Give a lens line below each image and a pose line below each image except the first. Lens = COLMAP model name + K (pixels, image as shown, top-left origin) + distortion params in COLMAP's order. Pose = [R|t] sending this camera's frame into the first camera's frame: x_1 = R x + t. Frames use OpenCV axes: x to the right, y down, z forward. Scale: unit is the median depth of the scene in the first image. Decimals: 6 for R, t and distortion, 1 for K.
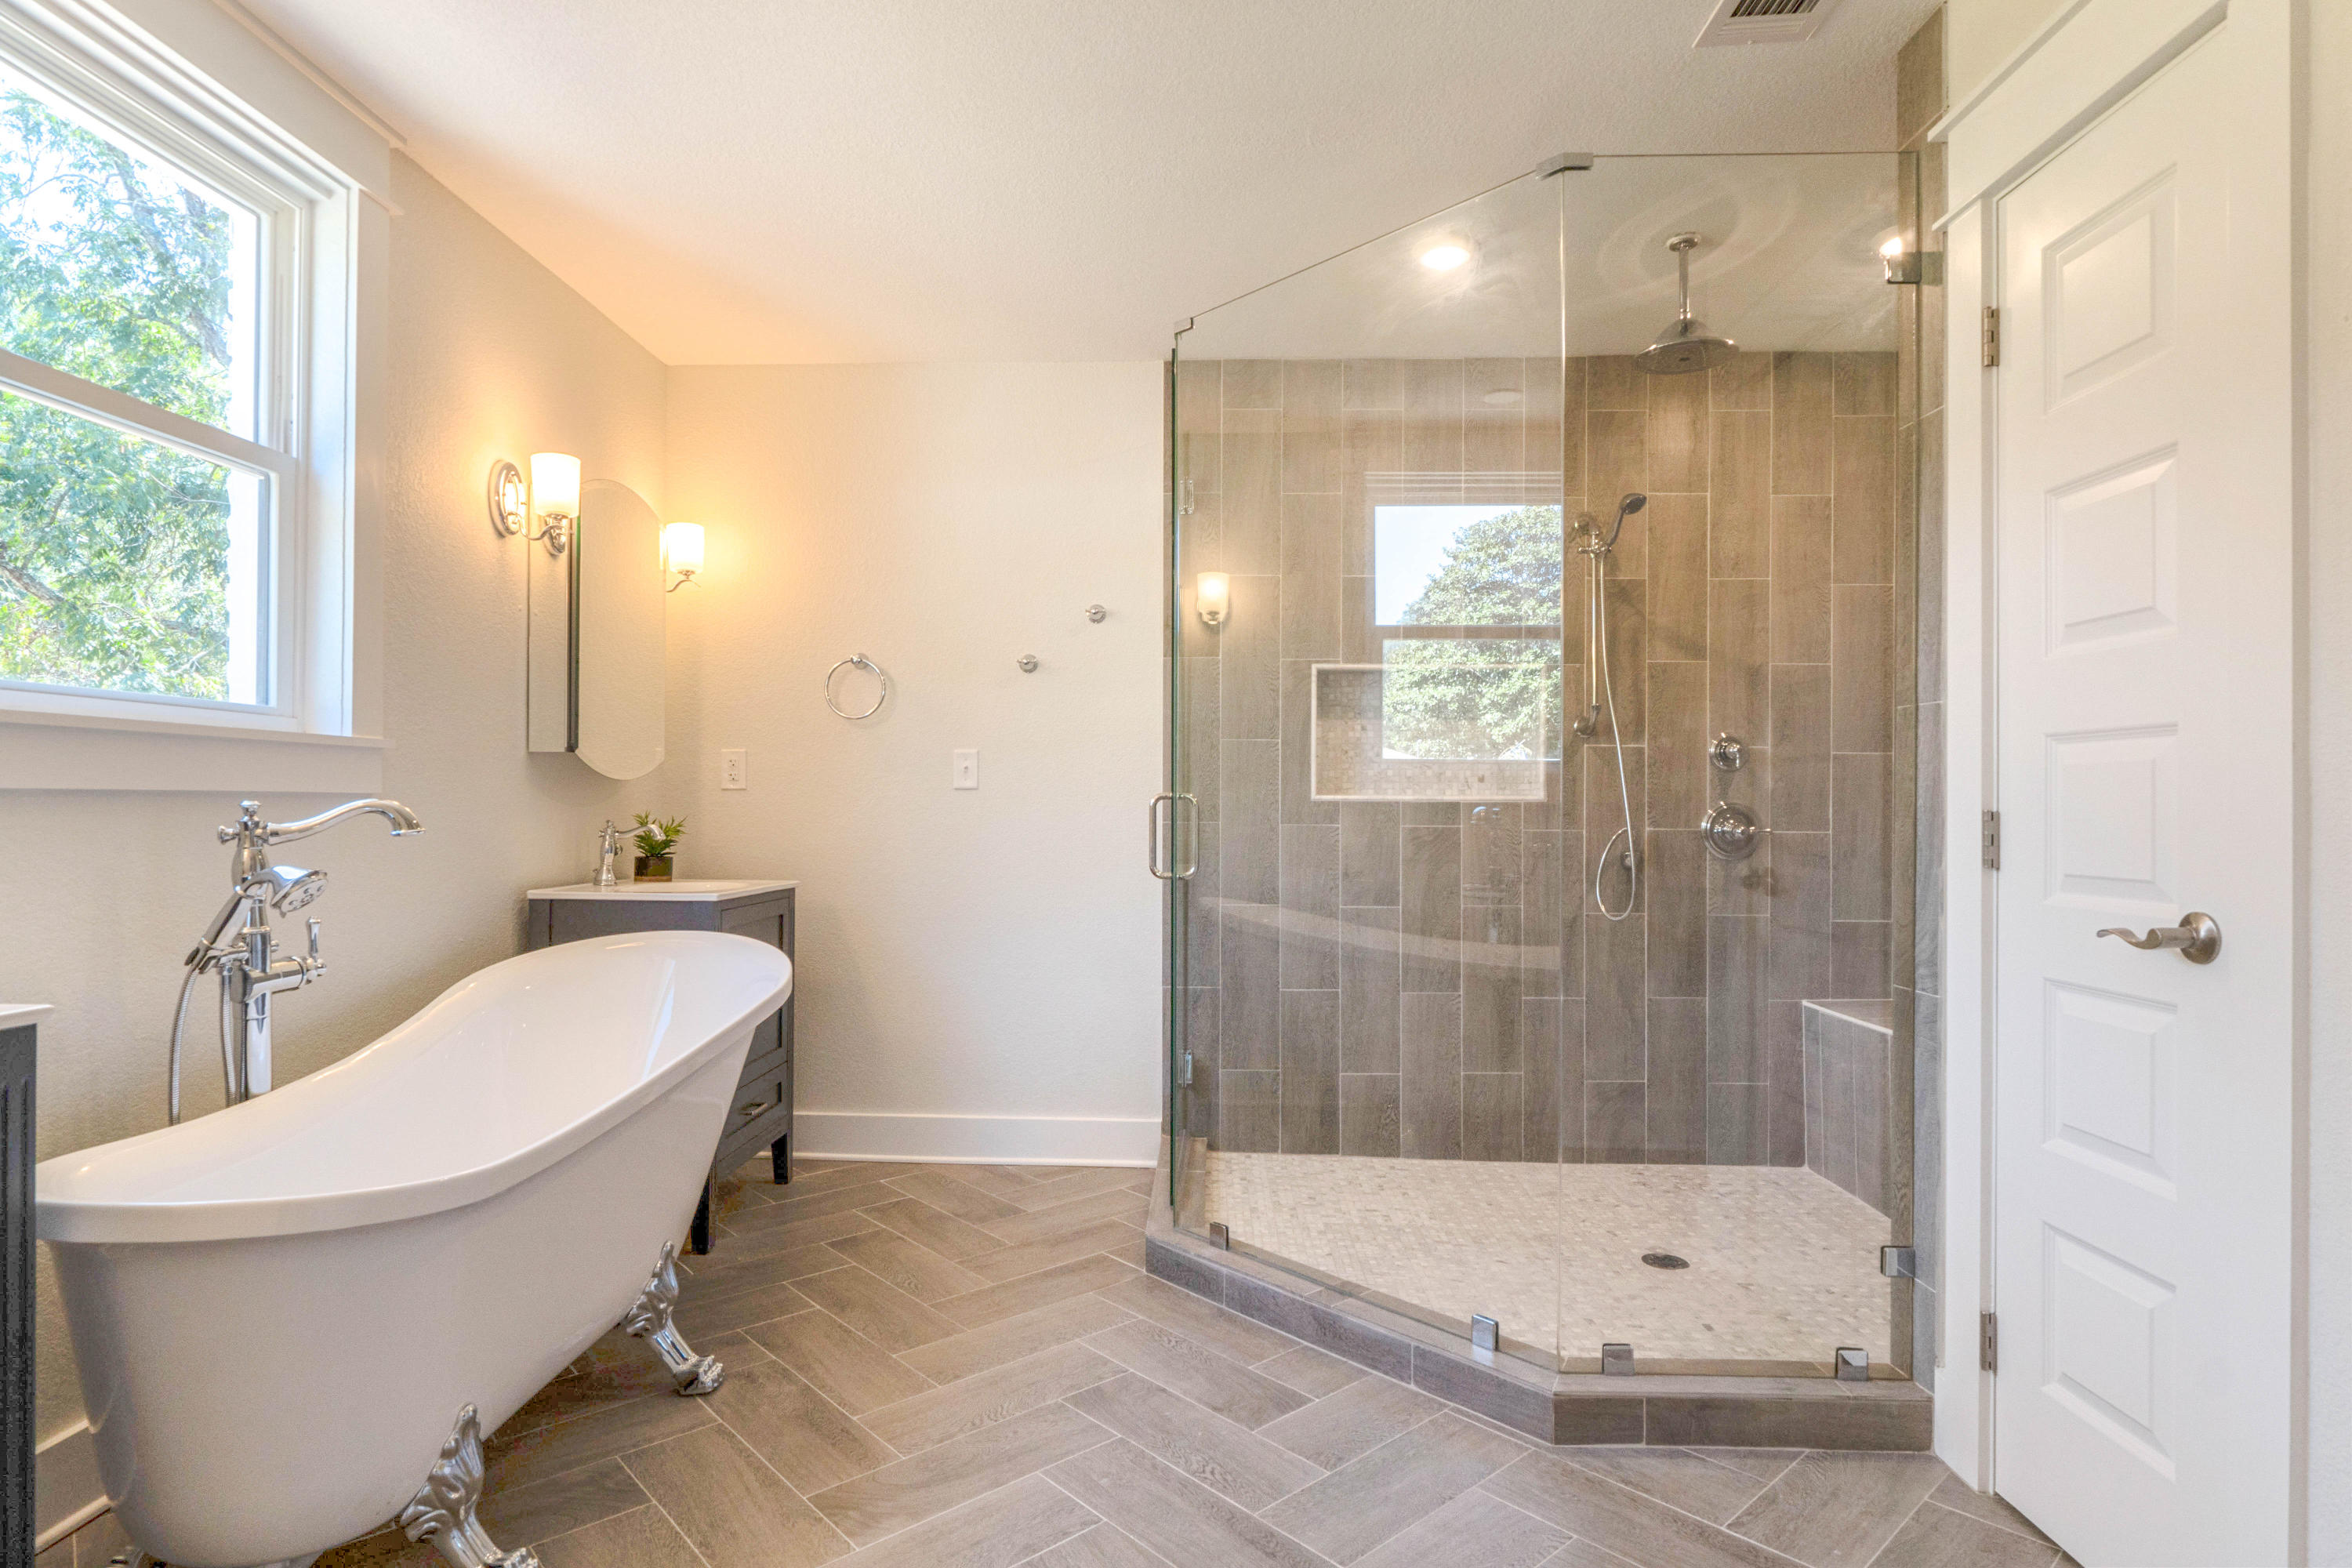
lens RADIAL K [[1229.5, 0, 1164.6], [0, 1229.5, 805.0], [0, 0, 1]] dist [-0.005258, -0.001189]
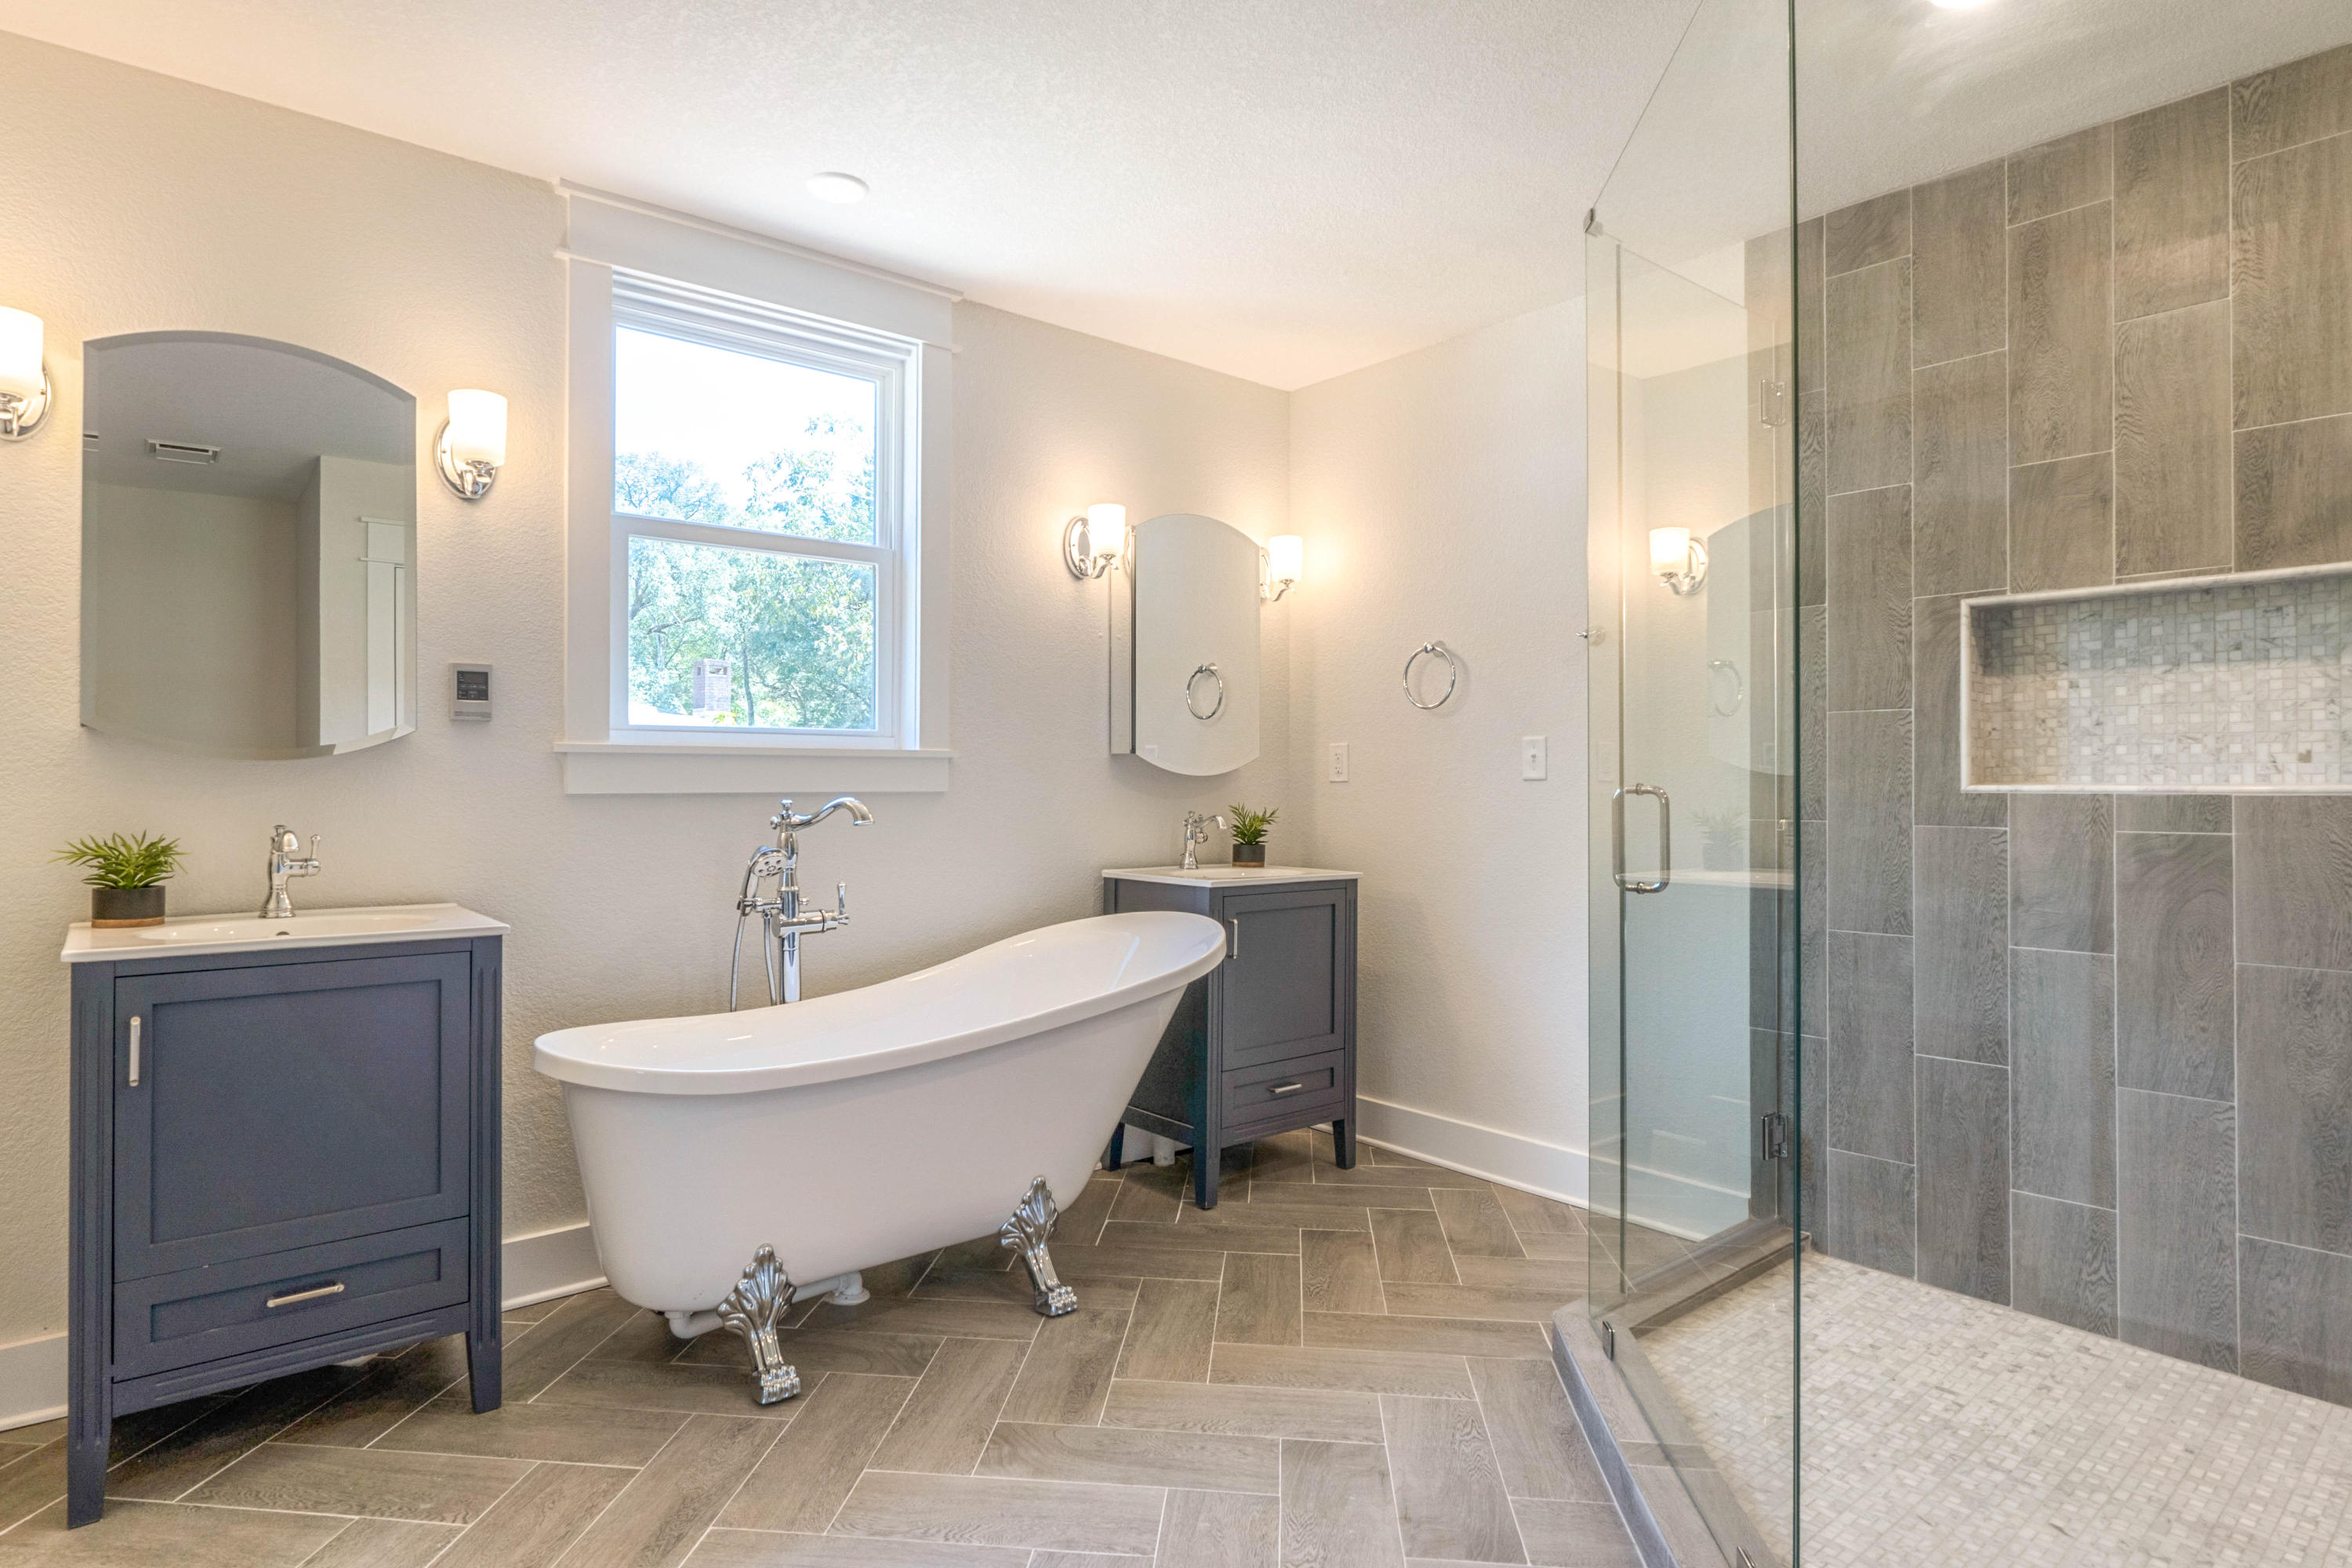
lens RADIAL K [[1252.5, 0, 1142.4], [0, 1252.5, 777.8], [0, 0, 1]] dist [-0.002737, -0.000475]
pose [[0.669152, -0.009009, -0.743071, 0.345750], [0.004531, 0.999957, -0.008043, -0.008775], [0.743111, 0.002016, 0.669165, 0.172729]]
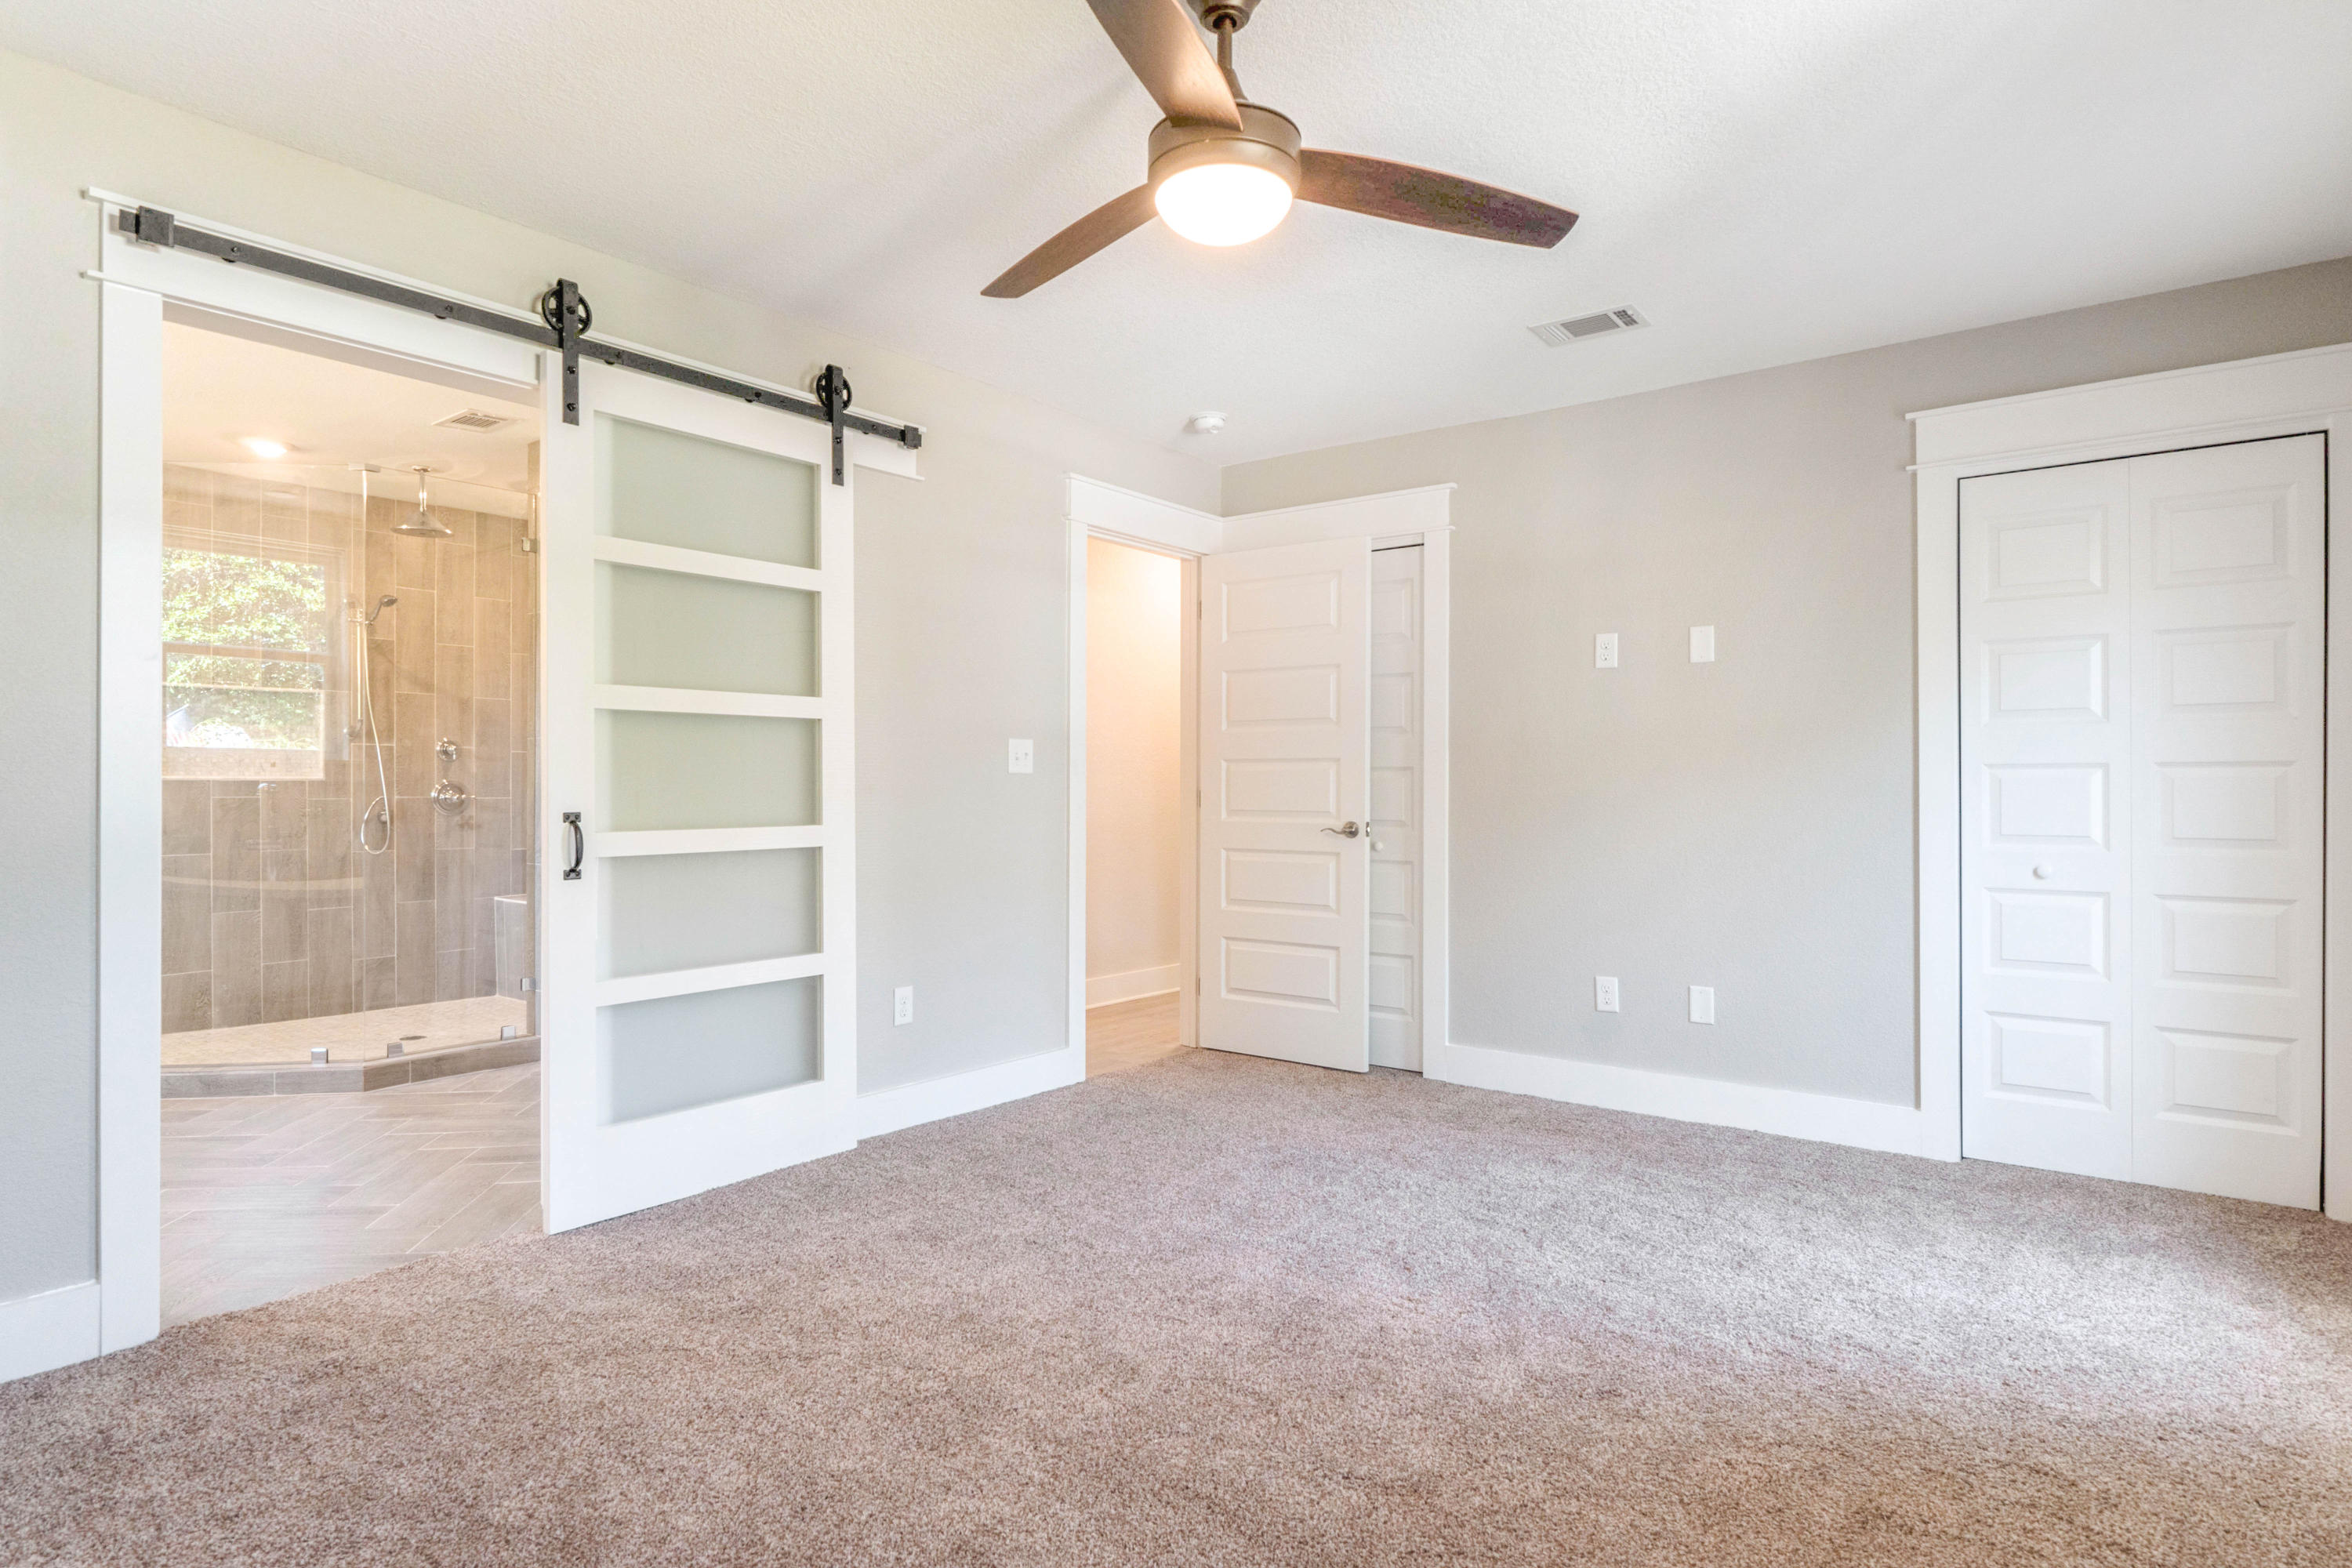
lens RADIAL K [[1252.5, 0, 1142.4], [0, 1252.5, 777.8], [0, 0, 1]] dist [-0.002737, -0.000475]
pose [[0.590522, -0.000016, 0.807022, -0.348199], [0.004339, 0.999986, -0.003155, 0.003608], [-0.807010, 0.005365, 0.590513, -0.747176]]
